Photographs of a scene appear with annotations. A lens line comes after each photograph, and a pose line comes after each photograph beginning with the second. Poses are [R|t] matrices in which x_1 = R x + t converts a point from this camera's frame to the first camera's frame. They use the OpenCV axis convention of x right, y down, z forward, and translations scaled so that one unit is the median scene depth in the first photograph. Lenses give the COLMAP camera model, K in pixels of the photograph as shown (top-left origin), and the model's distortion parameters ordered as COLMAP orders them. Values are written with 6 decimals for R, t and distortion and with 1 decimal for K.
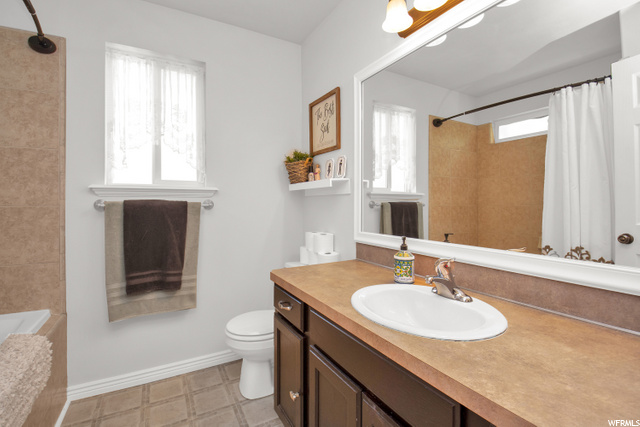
lens RADIAL K [[285.5, 0, 318.4], [0, 285.5, 209.4], [0, 0, 1]] dist [-0.007973, -0.001589]
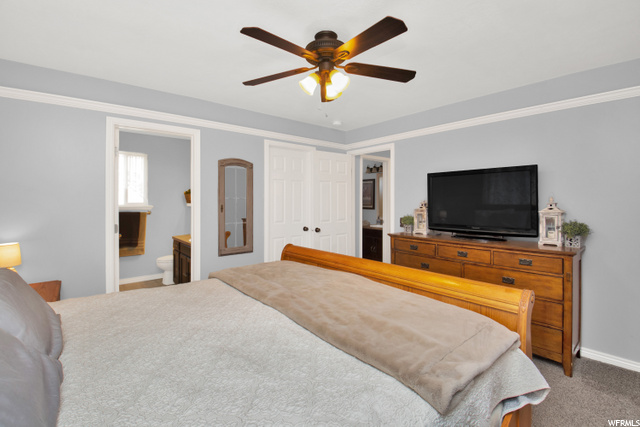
lens RADIAL K [[285.5, 0, 323.1], [0, 285.5, 211.2], [0, 0, 1]] dist [-0.007973, -0.001589]
pose [[0.983839, -0.003564, 0.179020, 0.675920], [0.005811, 0.999911, -0.012028, 0.006492], [-0.178962, 0.012874, 0.983772, -1.749226]]
